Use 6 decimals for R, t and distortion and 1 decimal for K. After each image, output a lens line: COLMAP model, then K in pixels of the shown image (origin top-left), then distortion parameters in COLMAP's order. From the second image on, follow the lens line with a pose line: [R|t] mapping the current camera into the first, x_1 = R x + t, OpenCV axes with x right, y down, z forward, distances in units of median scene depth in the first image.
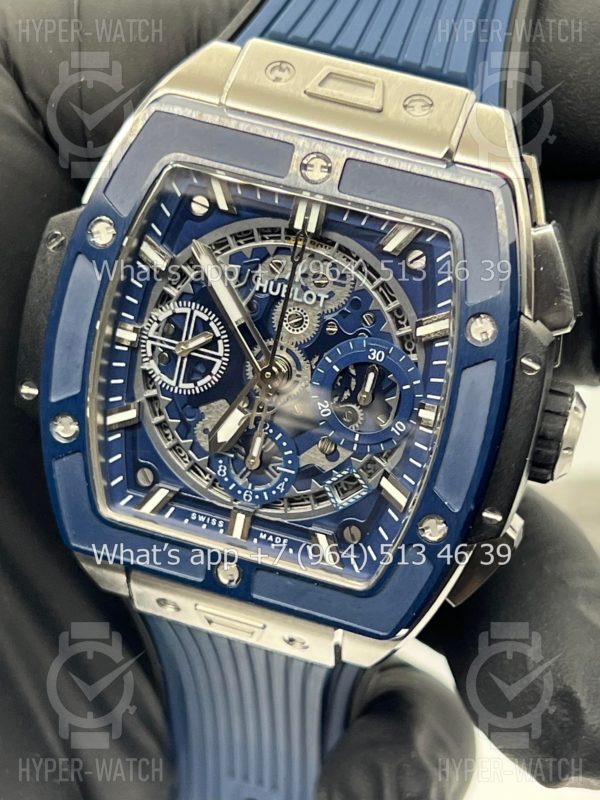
lens RADIAL K [[1893.5, 0, 292.5], [0, 1893.5, 400.8], [0, 0, 1]] dist [0.253377, 0.000000]
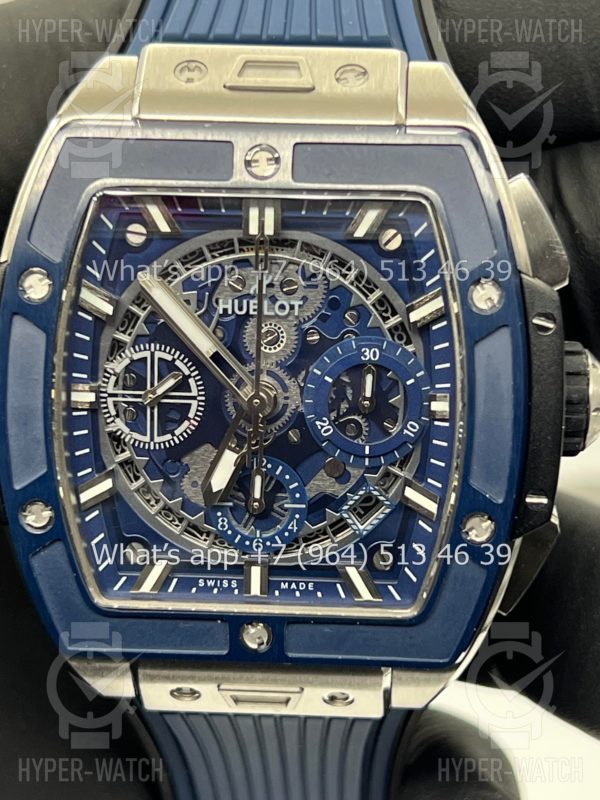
lens RADIAL K [[1893.5, 0, 297.7], [0, 1893.5, 398.9], [0, 0, 1]] dist [0.253377, 0.000000]
pose [[0.965677, -0.216524, 0.143473, -0.118994], [0.225641, 0.972903, -0.050464, 0.033178], [-0.128658, 0.081105, 0.988367, 0.120812]]
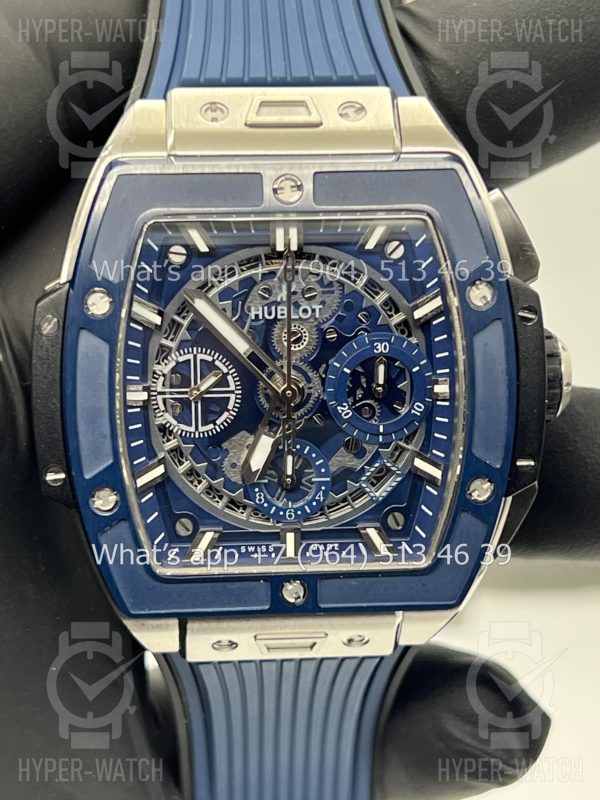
lens RADIAL K [[1893.5, 0, 283.8], [0, 1893.5, 395.6], [0, 0, 1]] dist [0.253377, 0.000000]
pose [[0.929139, -0.267617, 0.255111, -0.276655], [0.277274, 0.960789, -0.001971, -0.011162], [-0.244580, 0.072567, 0.966910, -0.004179]]
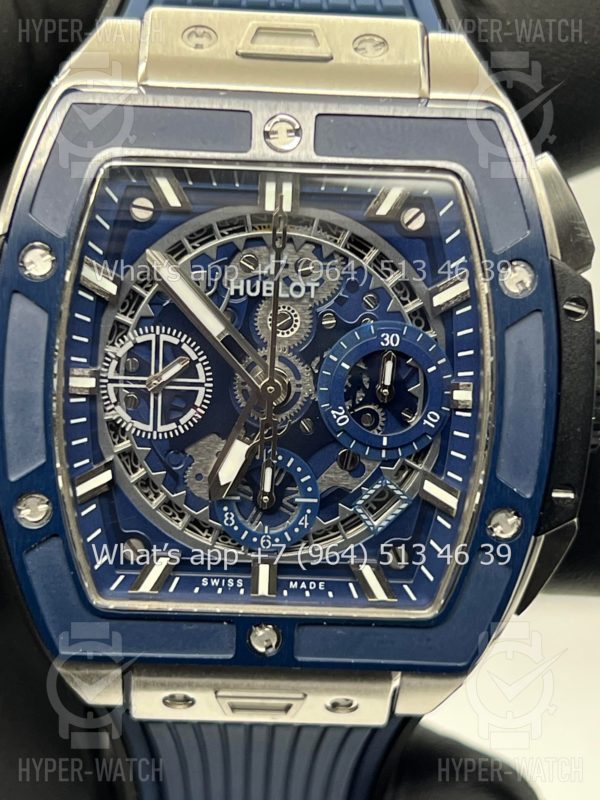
lens RADIAL K [[1893.5, 0, 284.4], [0, 1893.5, 398.5], [0, 0, 1]] dist [0.253377, 0.000000]
pose [[0.950573, -0.206294, 0.232062, -0.198022], [0.221318, 0.974365, -0.040388, 0.024652], [-0.217781, 0.089752, 0.971862, 0.187376]]
